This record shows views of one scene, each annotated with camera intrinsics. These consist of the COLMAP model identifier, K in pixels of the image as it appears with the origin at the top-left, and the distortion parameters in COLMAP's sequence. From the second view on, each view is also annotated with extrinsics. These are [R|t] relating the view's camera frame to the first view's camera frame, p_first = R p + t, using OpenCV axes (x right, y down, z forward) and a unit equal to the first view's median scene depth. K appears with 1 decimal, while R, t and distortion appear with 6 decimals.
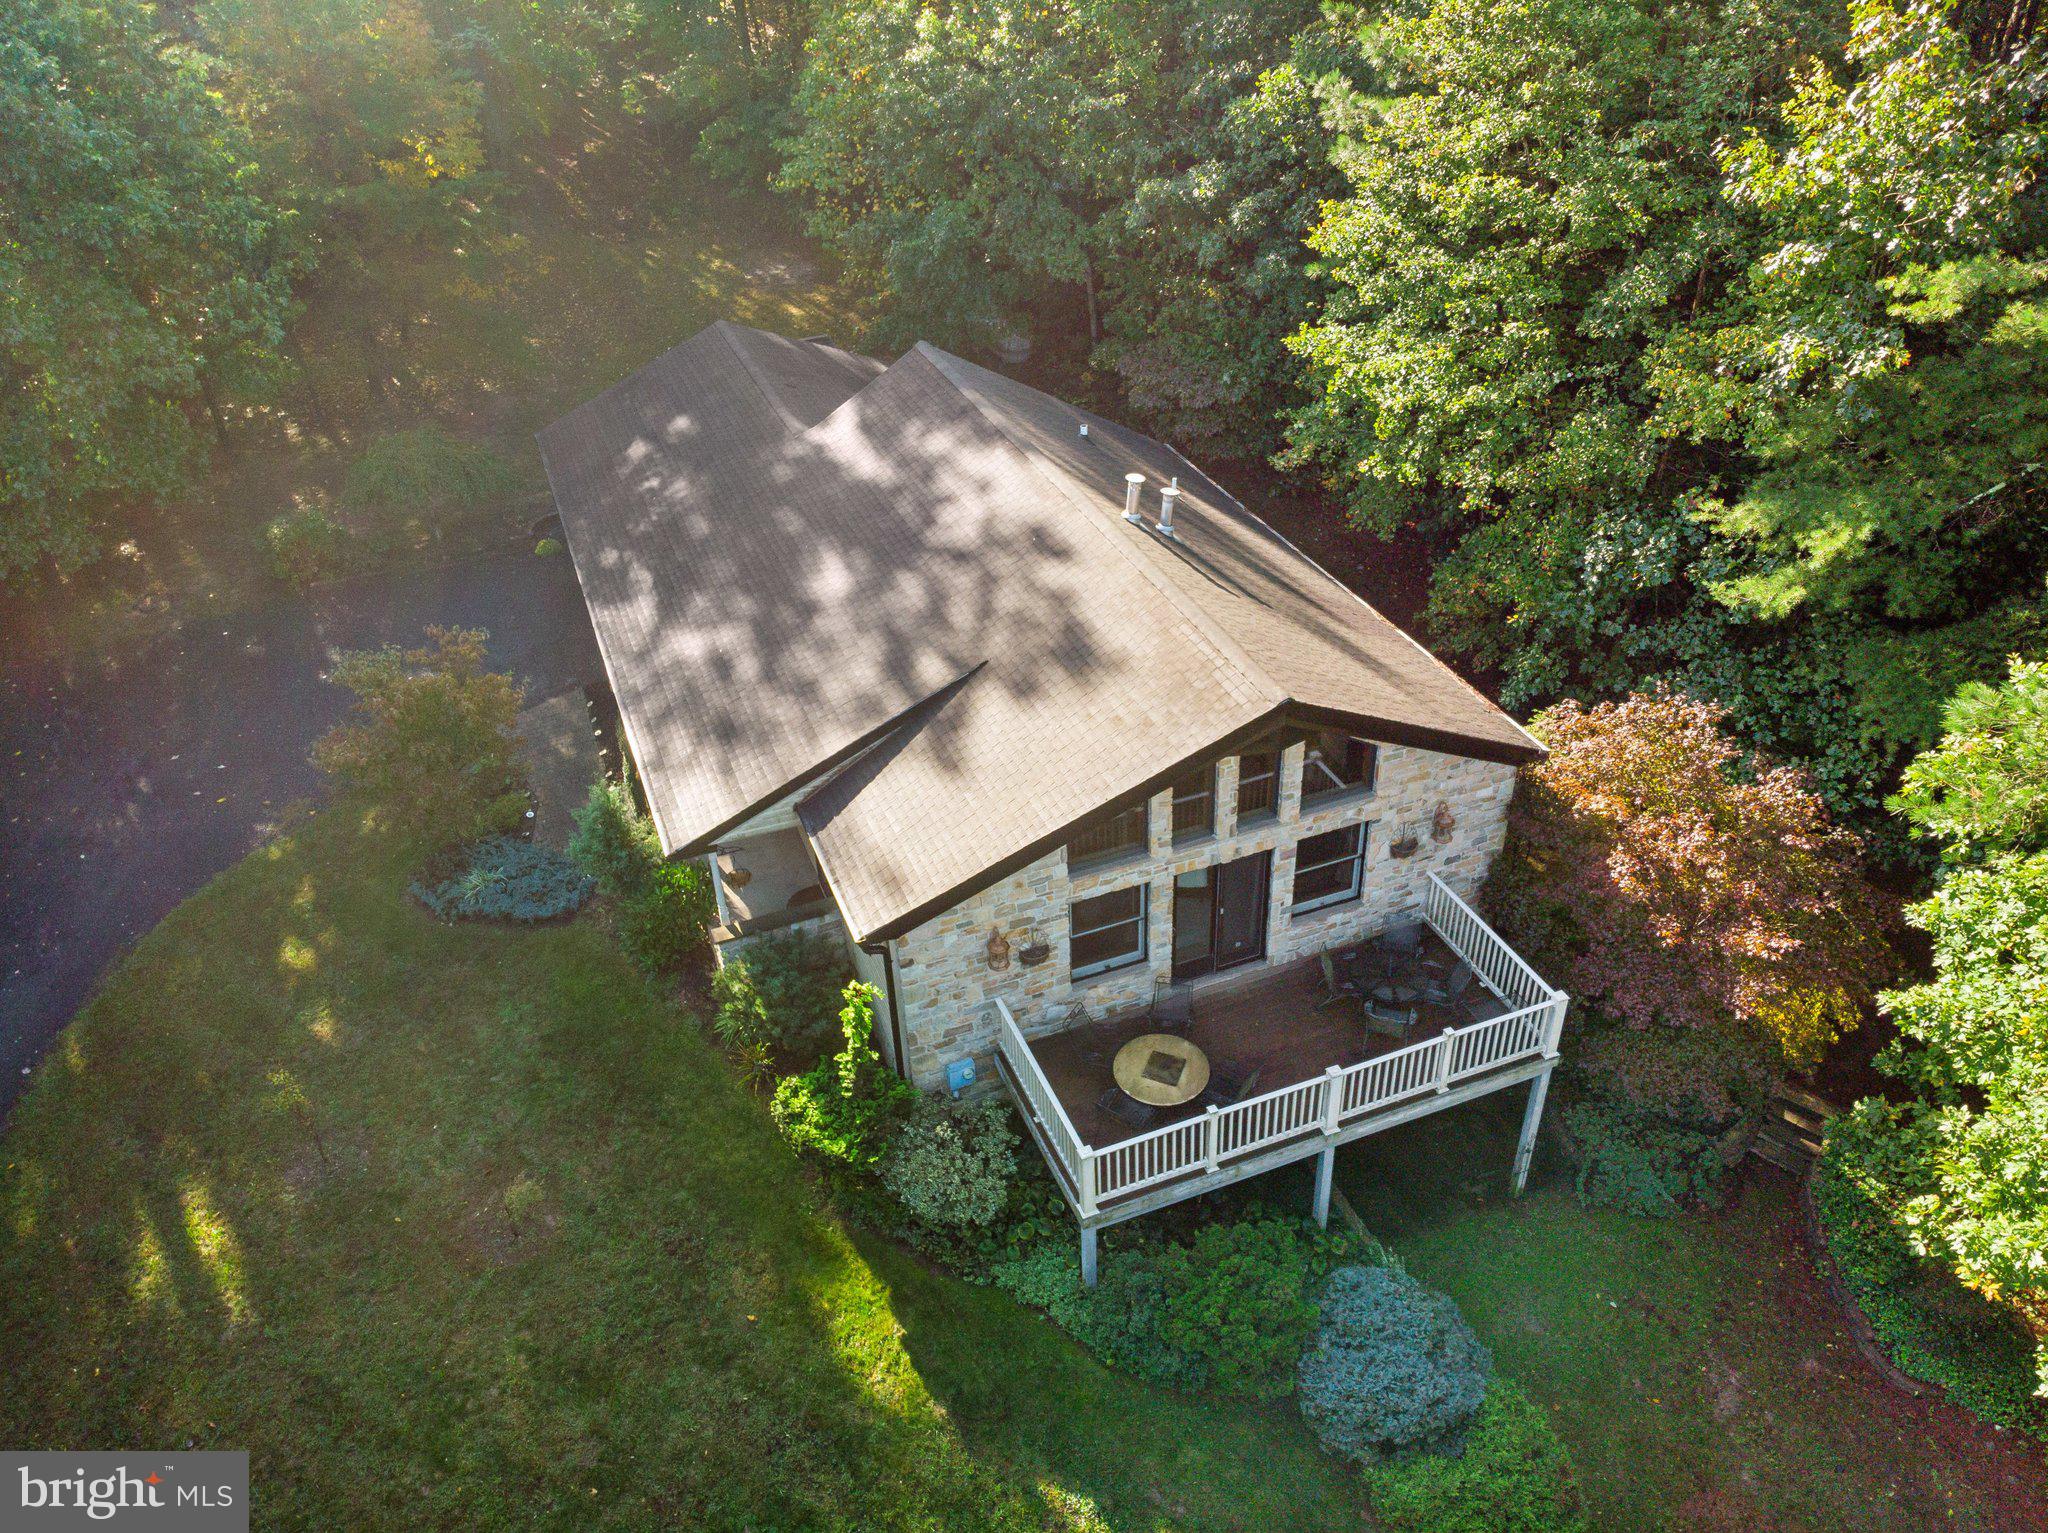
lens RADIAL K [[1494.2, 0, 1024.0], [0, 1494.2, 766.5], [0, 0, 1]] dist [0.006245, -0.004459]
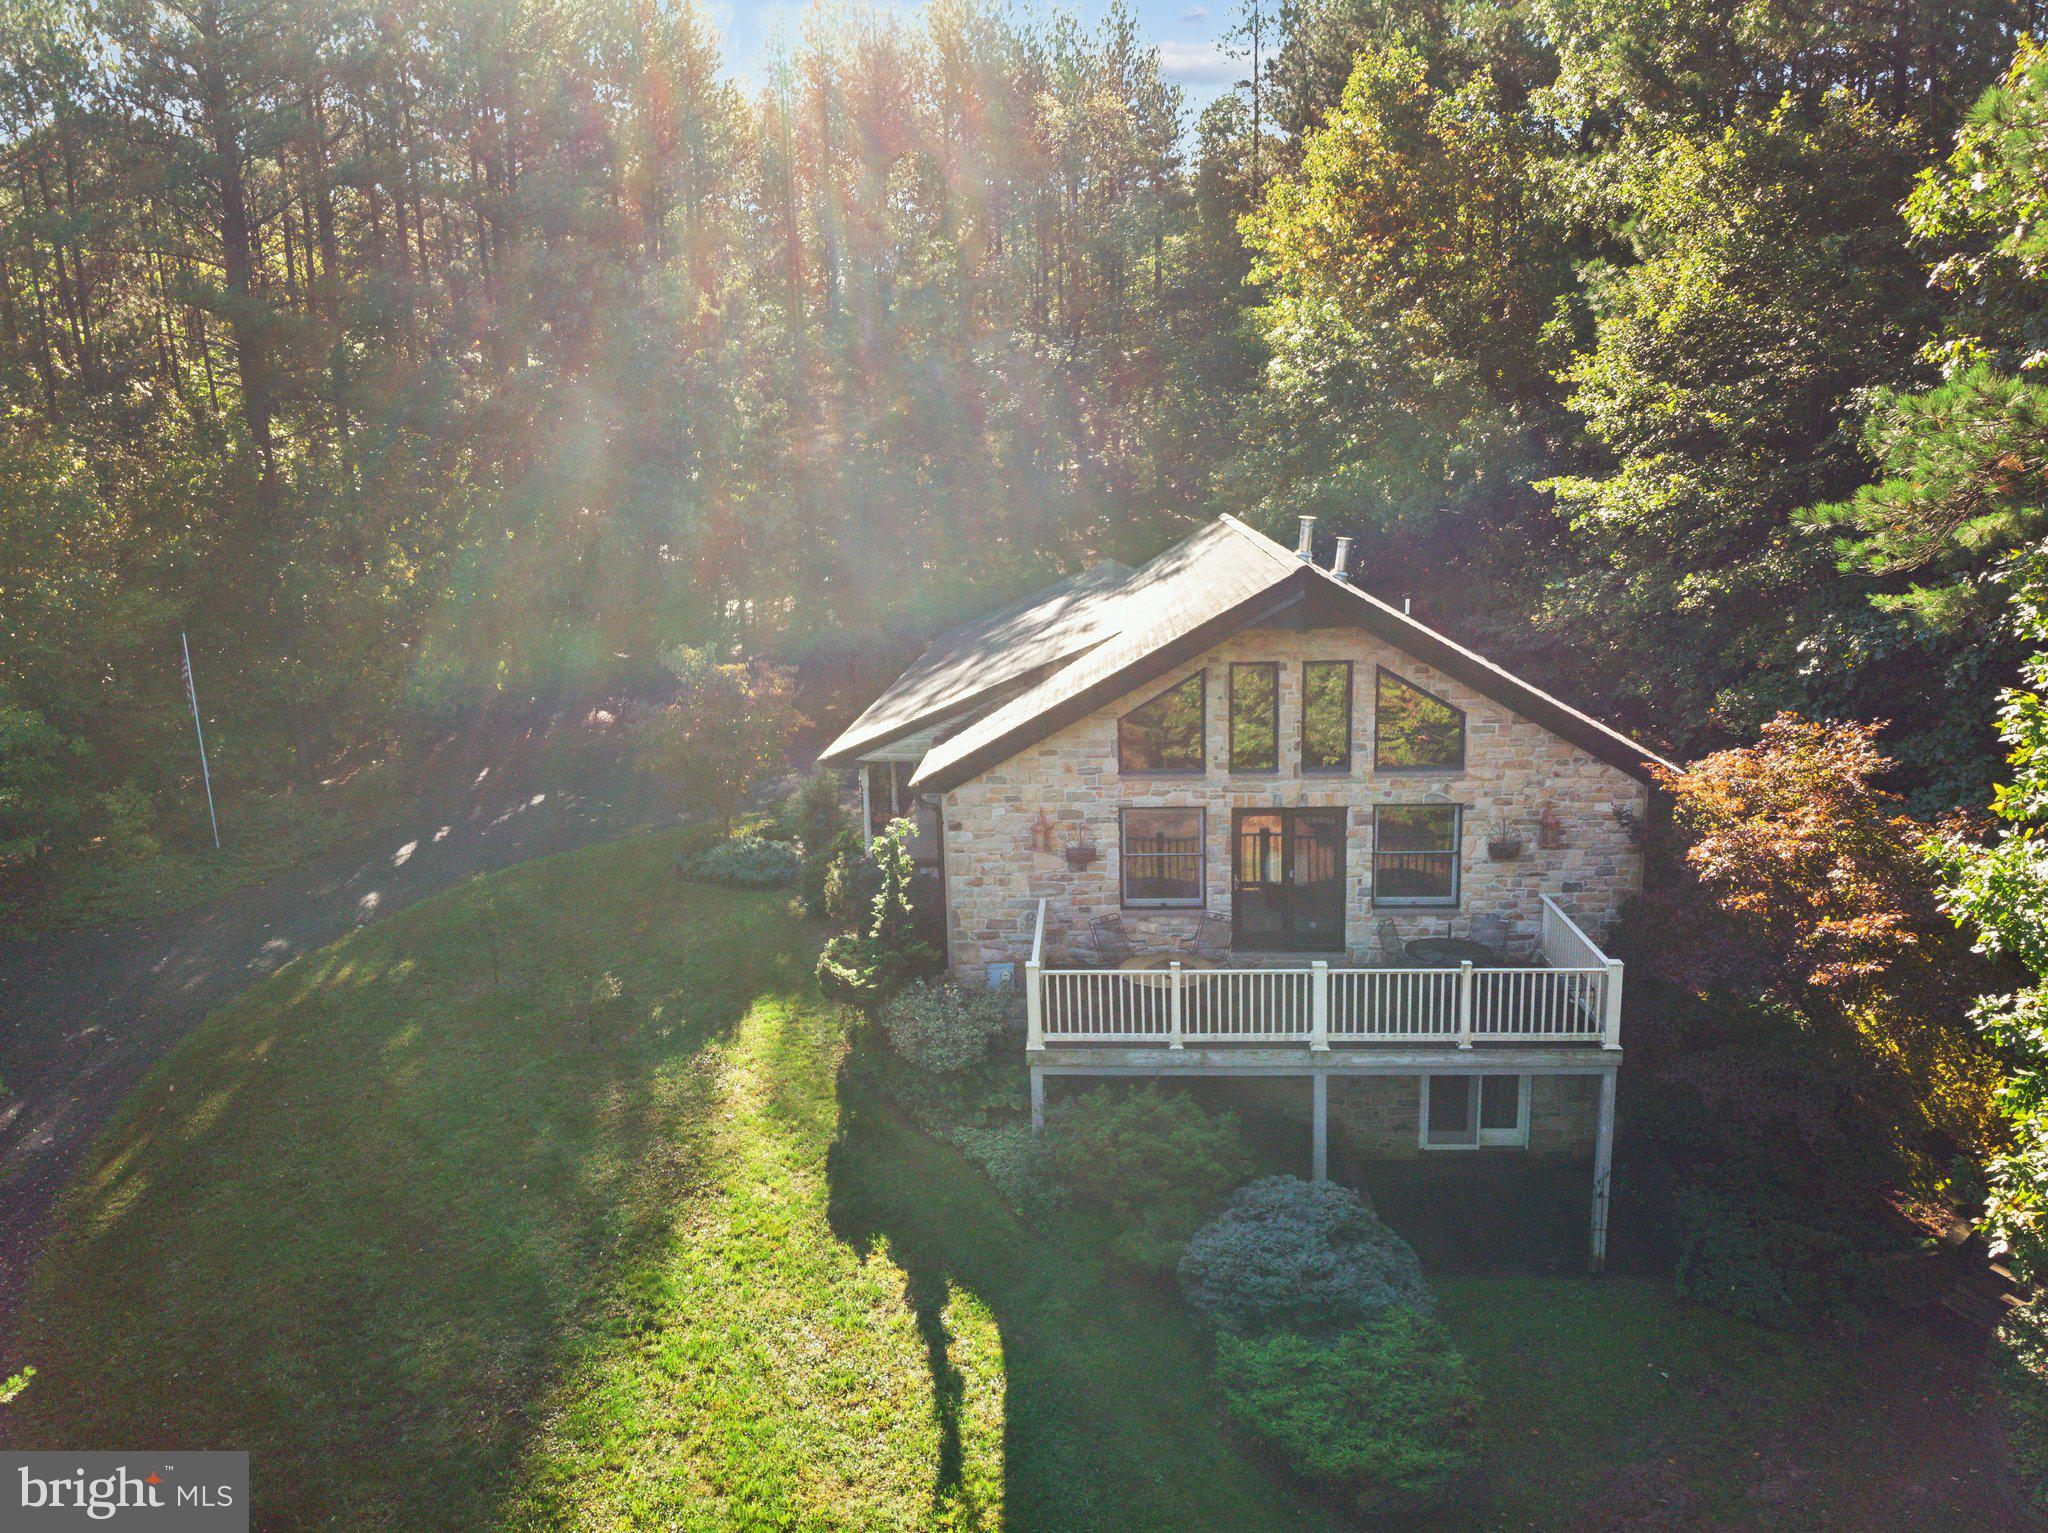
lens RADIAL K [[1494.2, 0, 1024.0], [0, 1494.2, 766.5], [0, 0, 1]] dist [0.006245, -0.004459]
pose [[0.908408, 0.098514, -0.406313, 0.364718], [-0.241379, 0.917090, -0.317304, 0.385773], [0.341367, 0.386317, 0.856871, 0.075980]]
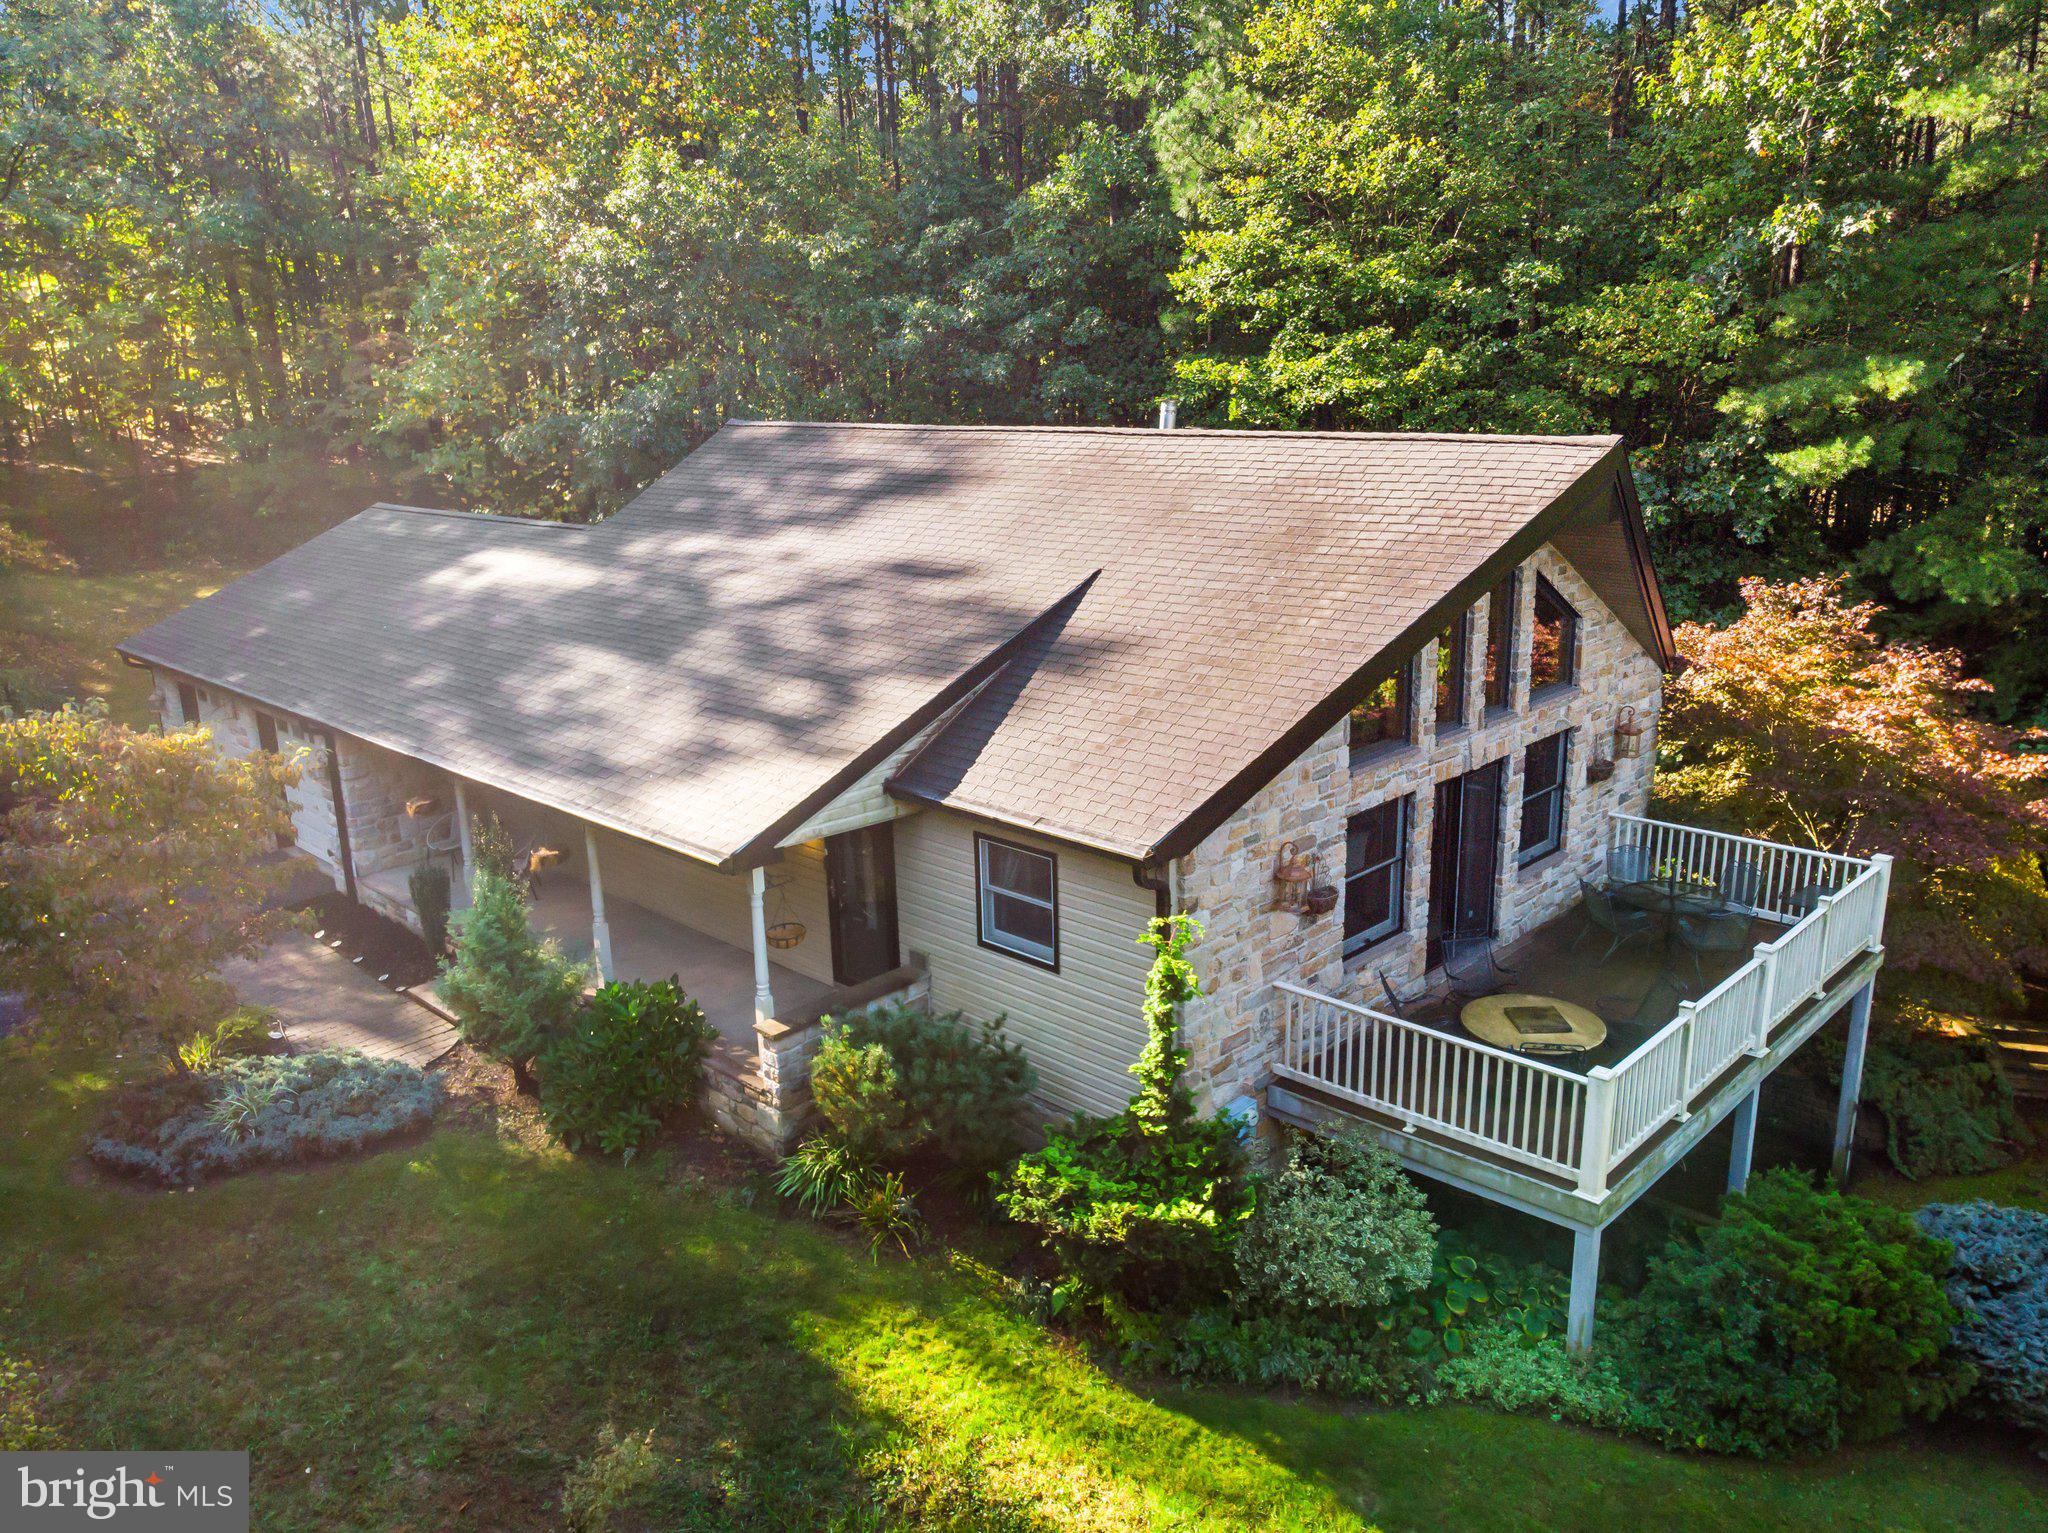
lens RADIAL K [[1527.6, 0, 1024.0], [0, 1527.6, 766.5], [0, 0, 1]] dist [-0.004479, -0.000796]
pose [[0.913251, -0.092046, 0.396864, -0.365745], [0.222686, 0.928522, -0.297083, 0.233758], [-0.341152, 0.359687, 0.868470, 0.398427]]
